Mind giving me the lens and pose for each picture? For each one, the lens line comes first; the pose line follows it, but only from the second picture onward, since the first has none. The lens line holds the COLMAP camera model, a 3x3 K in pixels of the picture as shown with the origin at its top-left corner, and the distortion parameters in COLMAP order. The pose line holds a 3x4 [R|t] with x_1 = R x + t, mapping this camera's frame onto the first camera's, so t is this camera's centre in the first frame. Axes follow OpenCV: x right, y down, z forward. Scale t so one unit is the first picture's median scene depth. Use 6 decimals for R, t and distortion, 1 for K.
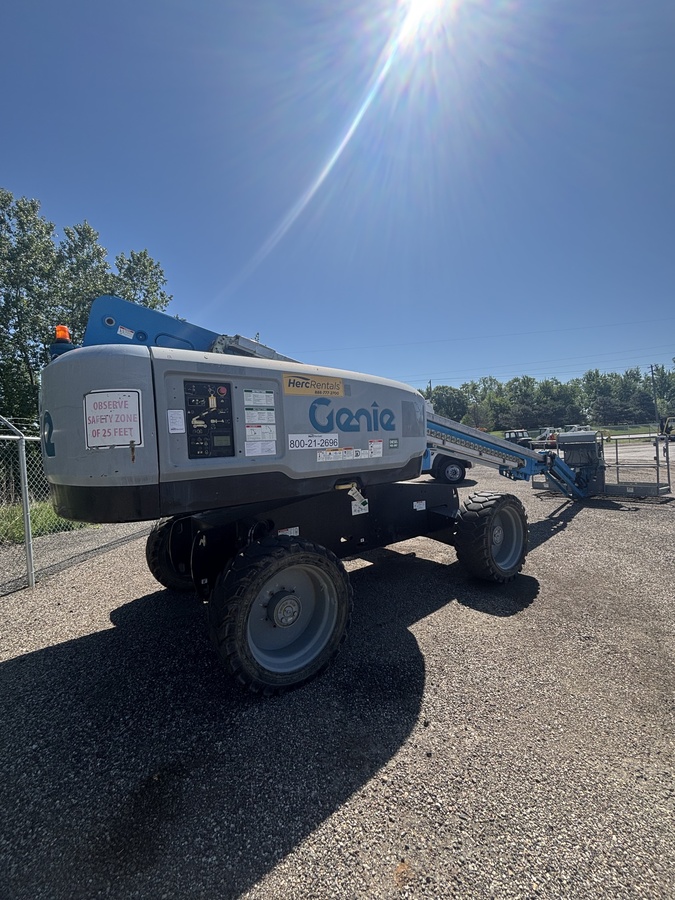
lens RADIAL K [[363.6, 0, 337.5], [0, 363.6, 450.0], [0, 0, 1]] dist [0.002303, 0.000354]
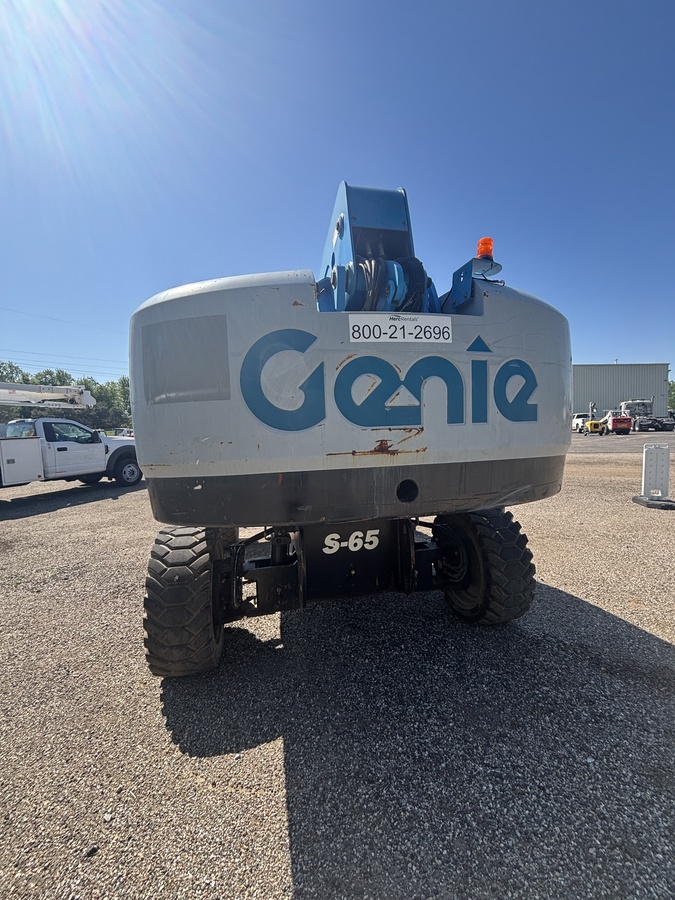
lens RADIAL K [[363.6, 0, 337.5], [0, 363.6, 450.0], [0, 0, 1]] dist [0.002303, 0.000354]
pose [[0.408564, -0.011859, 0.912652, -0.242708], [0.018332, 0.999821, 0.004785, 0.009596], [-0.912545, 0.014776, 0.408708, 0.155256]]
